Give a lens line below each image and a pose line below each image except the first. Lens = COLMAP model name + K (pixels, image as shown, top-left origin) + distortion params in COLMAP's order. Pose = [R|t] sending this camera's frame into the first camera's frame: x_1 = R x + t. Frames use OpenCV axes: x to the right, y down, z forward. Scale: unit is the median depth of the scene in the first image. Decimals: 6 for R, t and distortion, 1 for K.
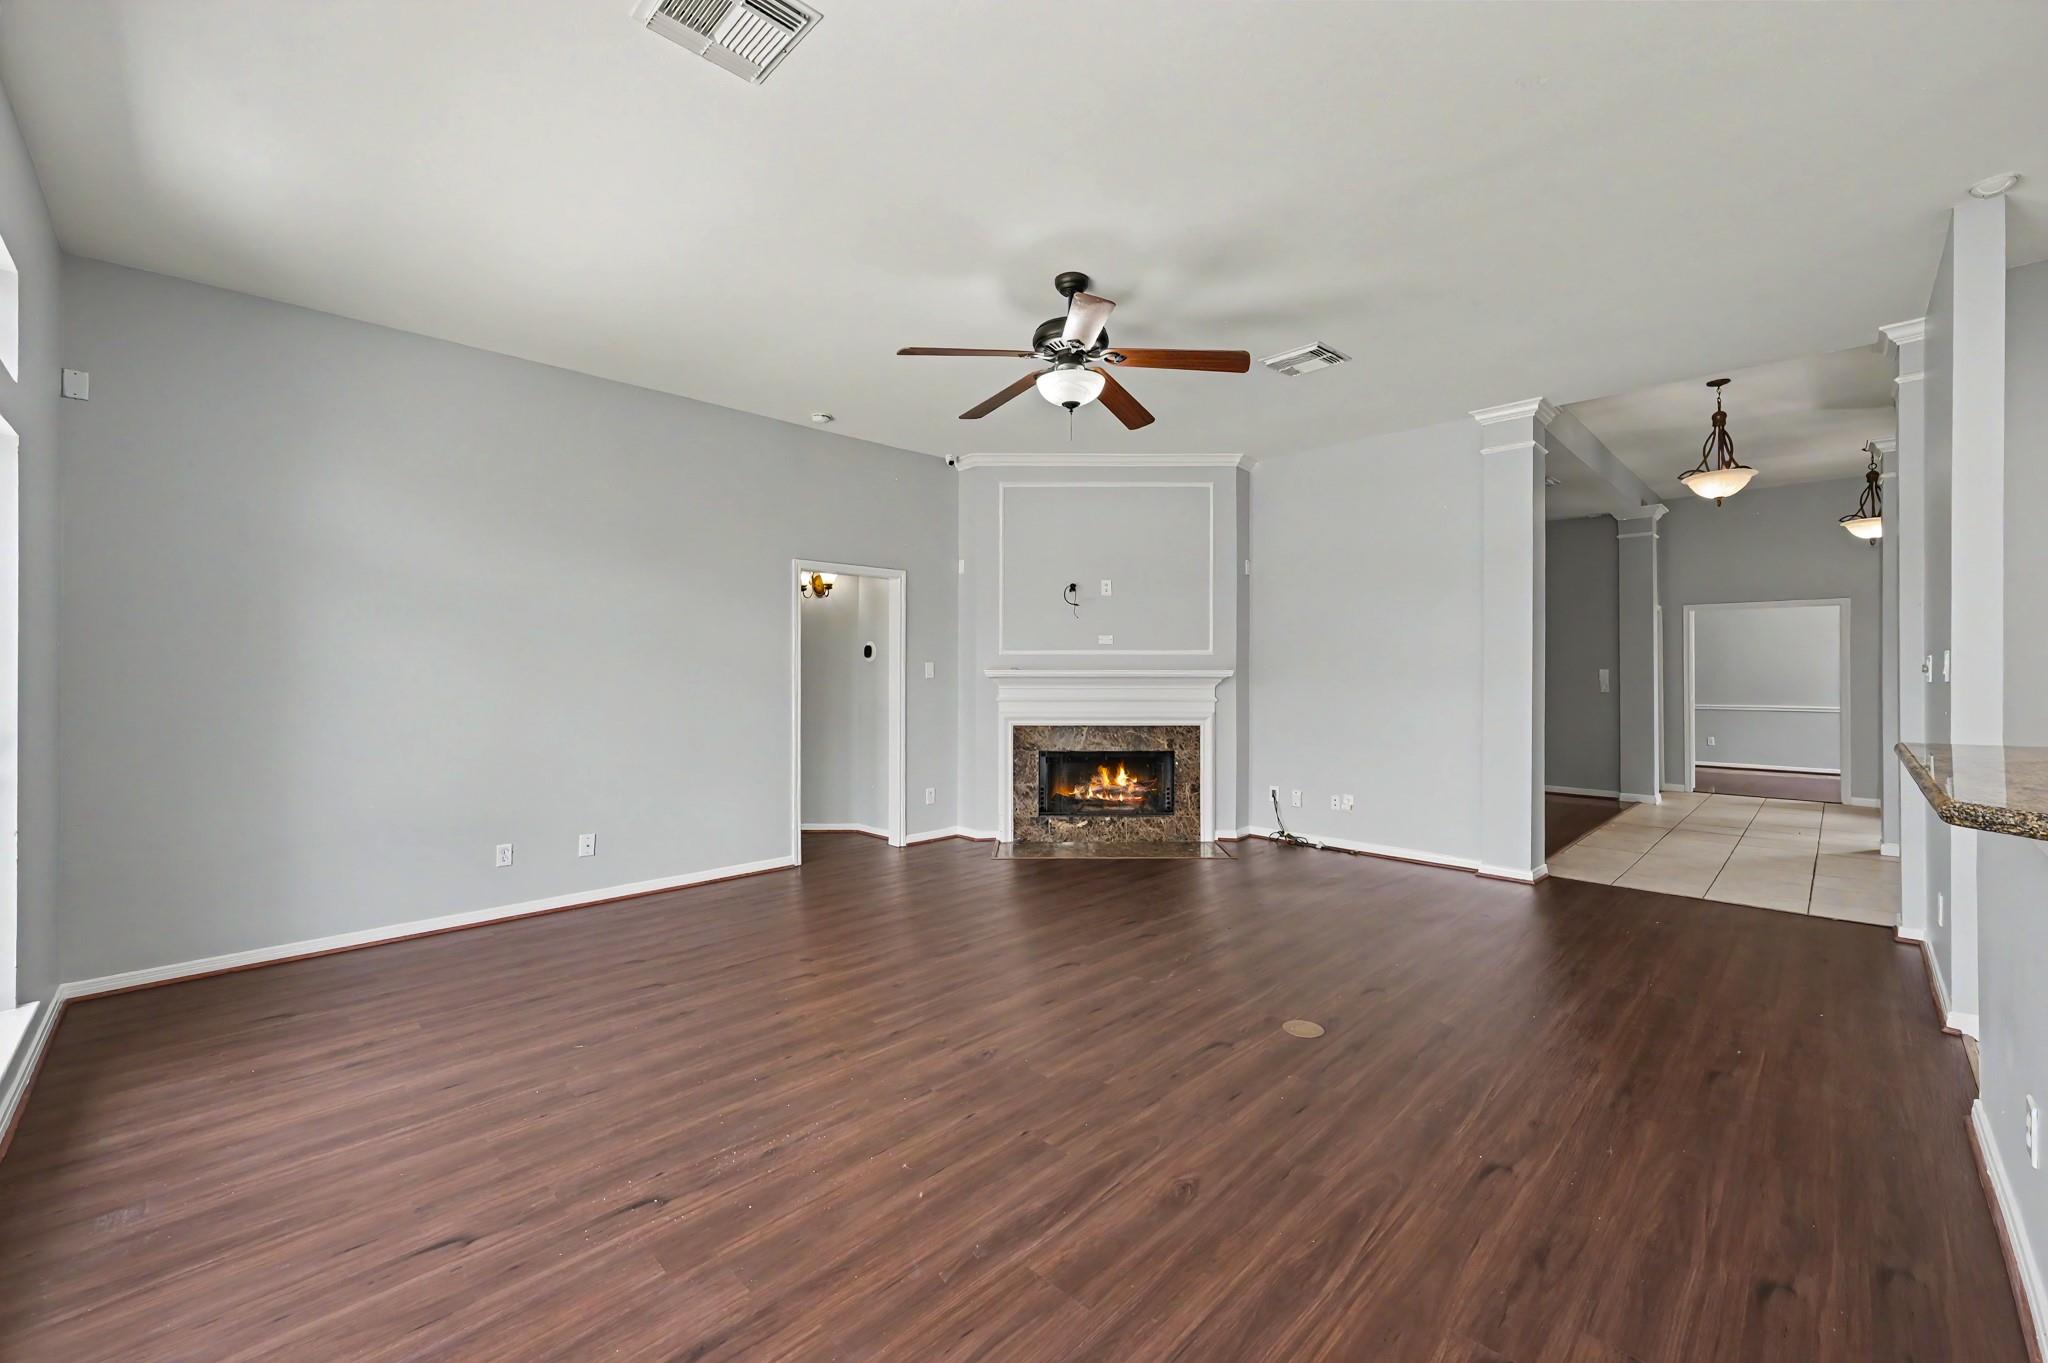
lens RADIAL K [[810.1, 0, 1021.9], [0, 810.1, 670.3], [0, 0, 1]] dist [-0.000113, -0.000068]
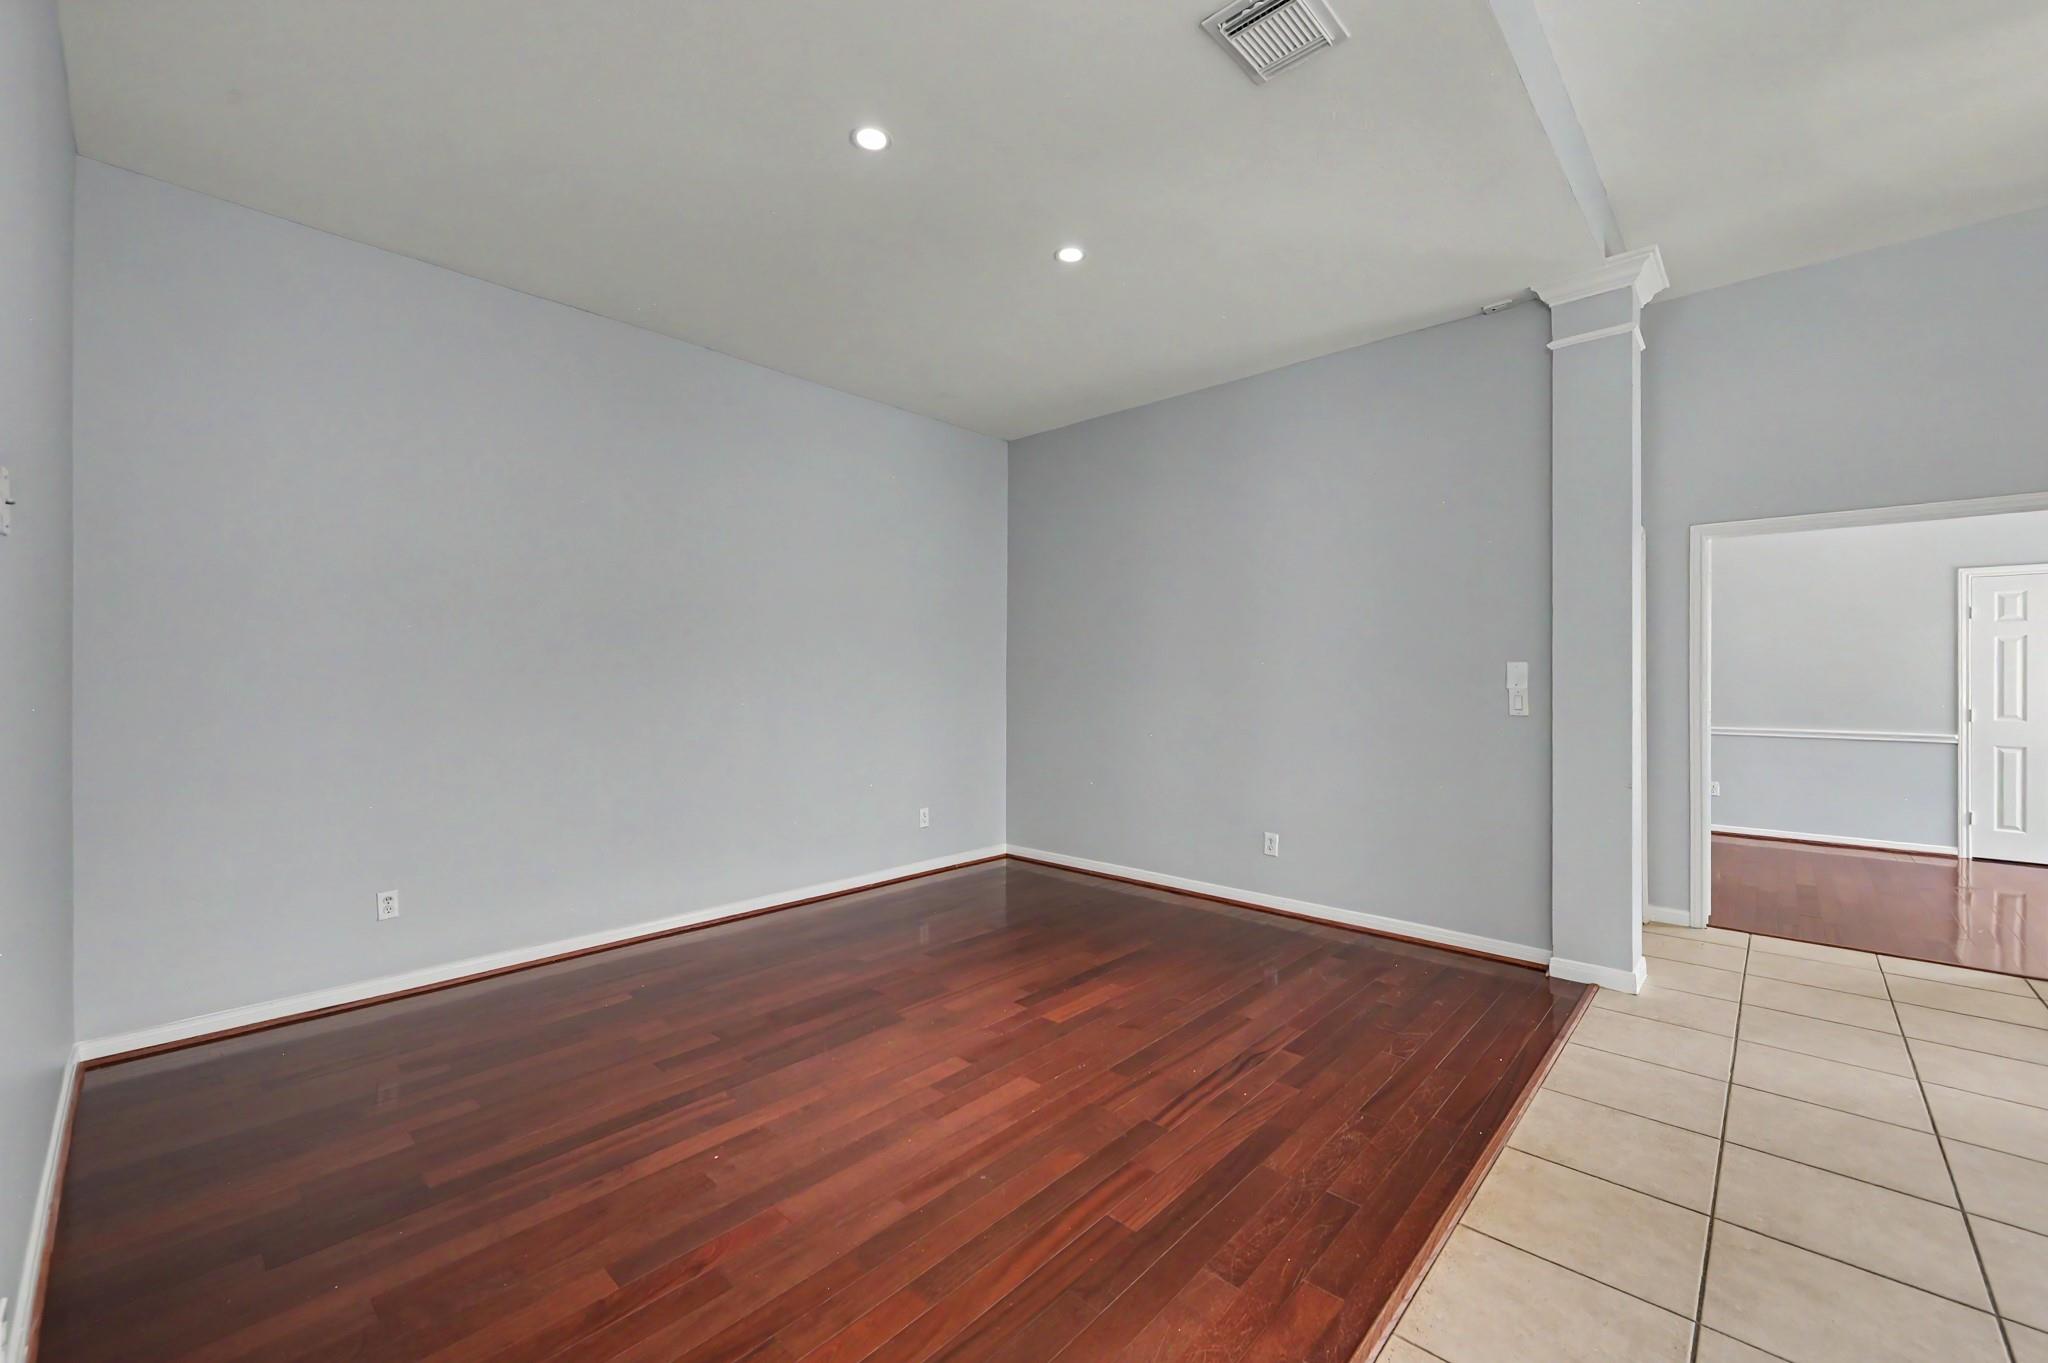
lens RADIAL K [[812.7, 0, 1021.8], [0, 812.7, 676.0], [0, 0, 1]] dist [0.000596, 0.000170]
pose [[0.999354, -0.000458, 0.035939, 0.690564], [0.000198, 0.999974, 0.007235, 0.003372], [-0.035941, -0.007223, 0.999328, 0.907954]]
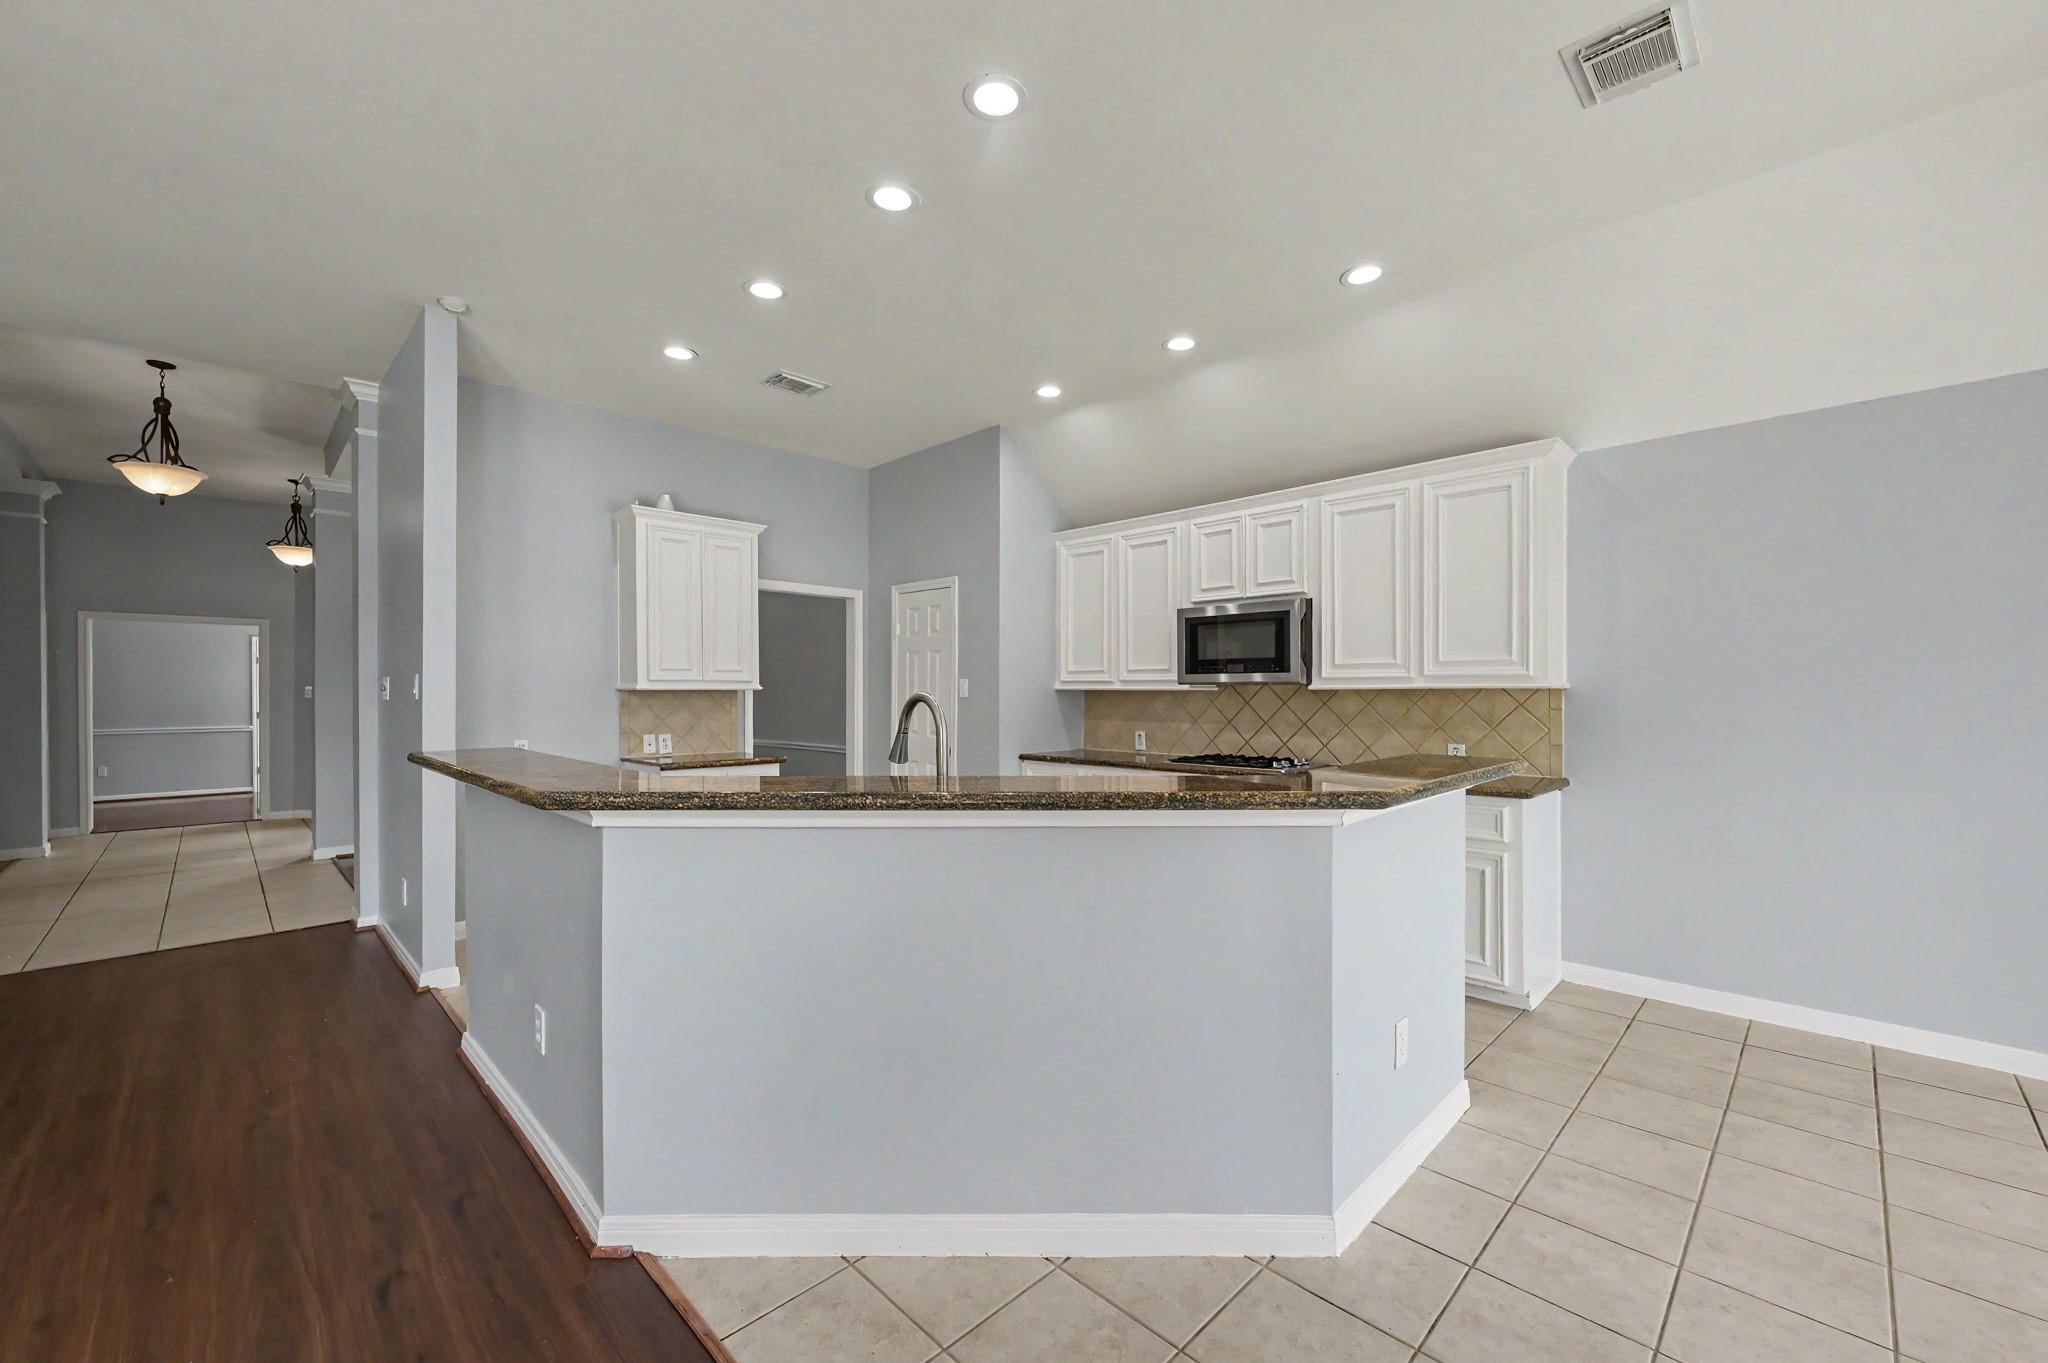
lens RADIAL K [[819.3, 0, 1022.5], [0, 819.3, 692.1], [0, 0, 1]] dist [0.000435, 0.000082]
pose [[-0.000416, -0.001235, 0.999999, -0.037166], [-0.001765, 0.999998, 0.001234, 0.000100], [-0.999998, -0.001764, -0.000418, 0.057035]]
